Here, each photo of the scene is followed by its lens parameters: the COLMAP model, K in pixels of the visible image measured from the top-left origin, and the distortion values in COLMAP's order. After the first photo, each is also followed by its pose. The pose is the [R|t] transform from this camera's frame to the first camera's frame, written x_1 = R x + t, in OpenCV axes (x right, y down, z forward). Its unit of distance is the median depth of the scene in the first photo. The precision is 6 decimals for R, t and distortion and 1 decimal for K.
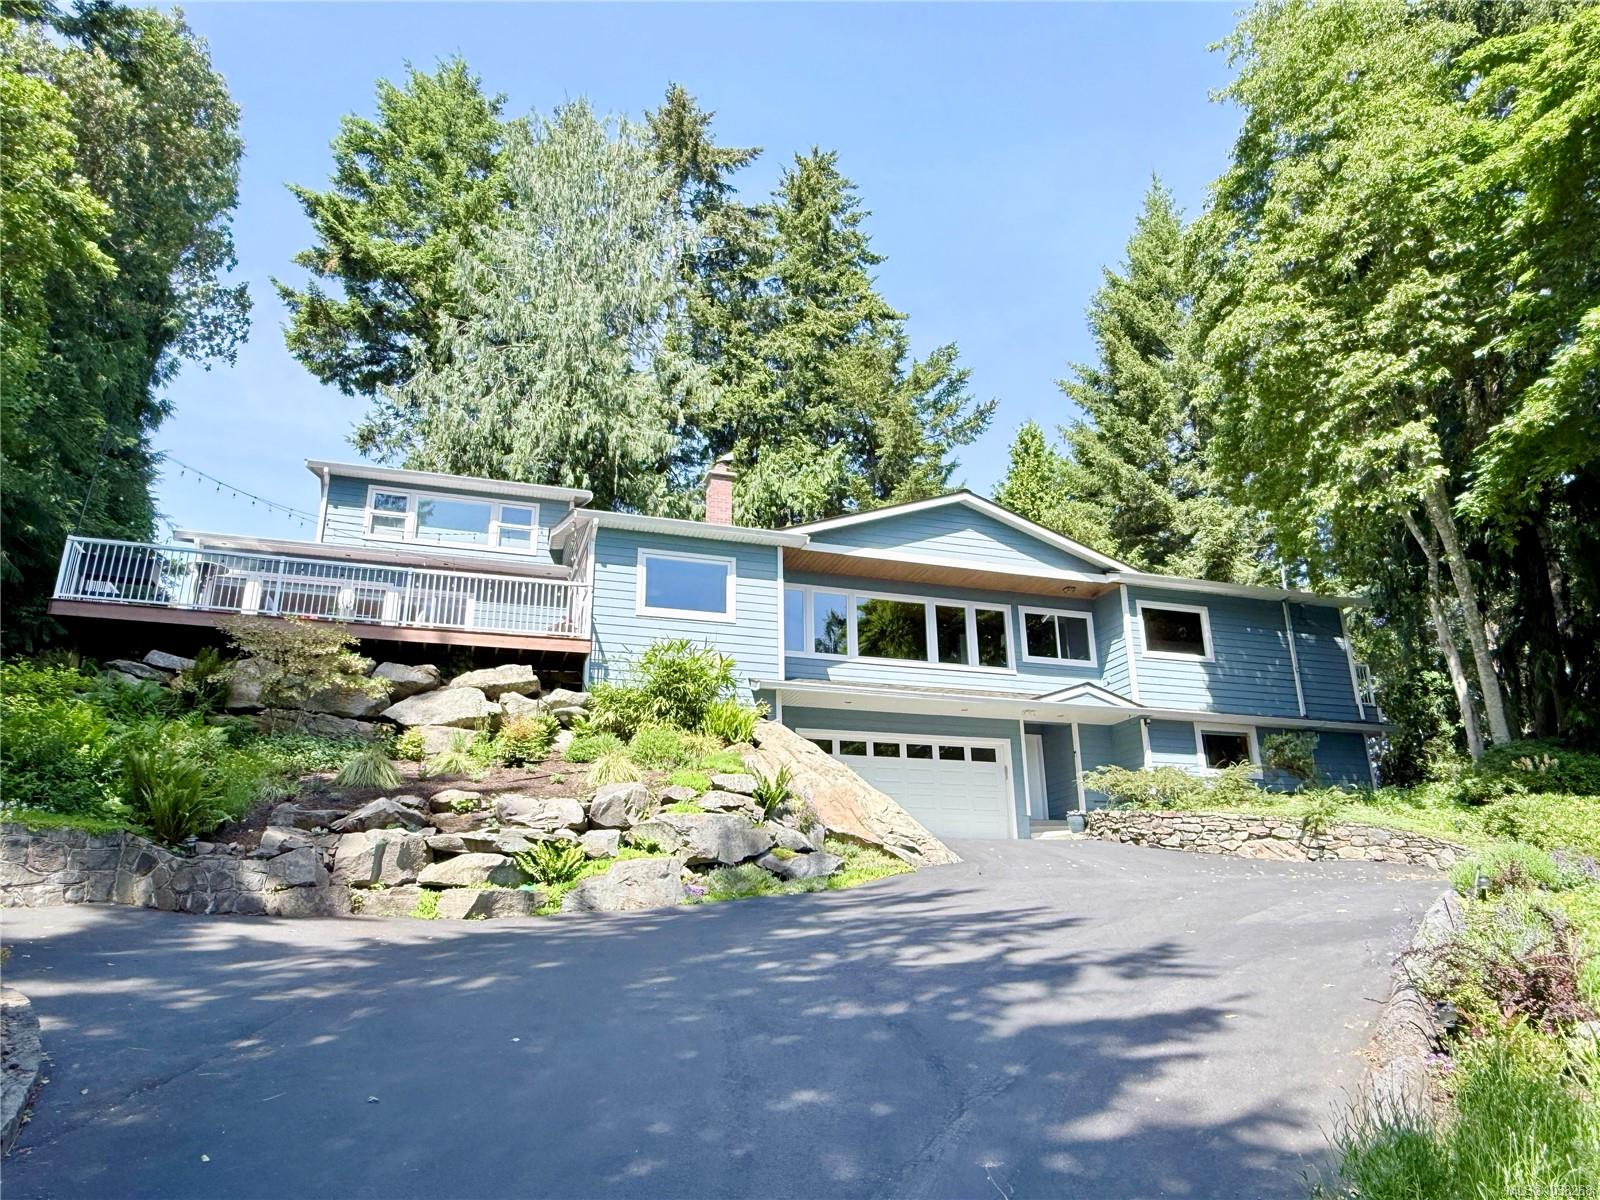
lens RADIAL K [[1143.4, 0, 800.0], [0, 1143.4, 600.0], [0, 0, 1]] dist [0.036605, -0.001364]
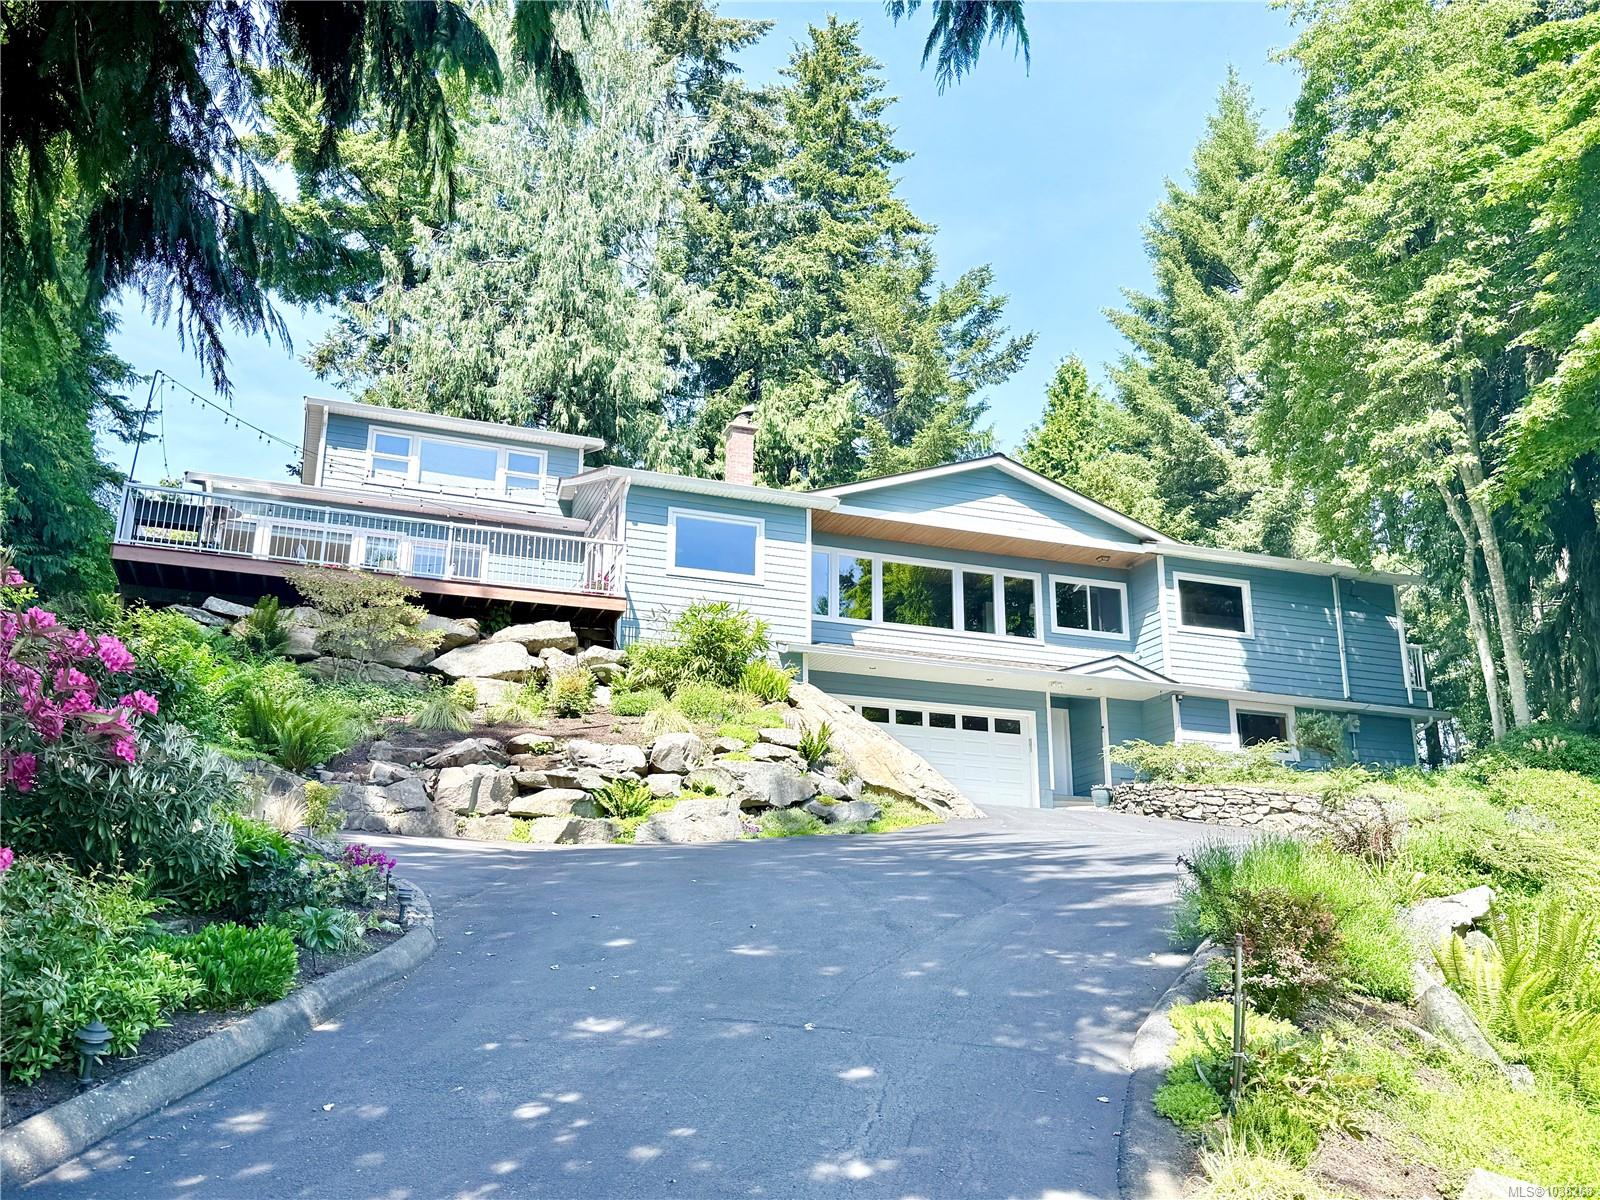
lens RADIAL K [[1382.6, 0, 800.0], [0, 1382.6, 600.0], [0, 0, 1]] dist [0.251085, -0.423637]
pose [[0.999502, 0.029102, 0.012225, -0.037780], [-0.029521, 0.998927, 0.035680, -0.010478], [-0.011174, -0.036023, 0.999288, -0.198114]]
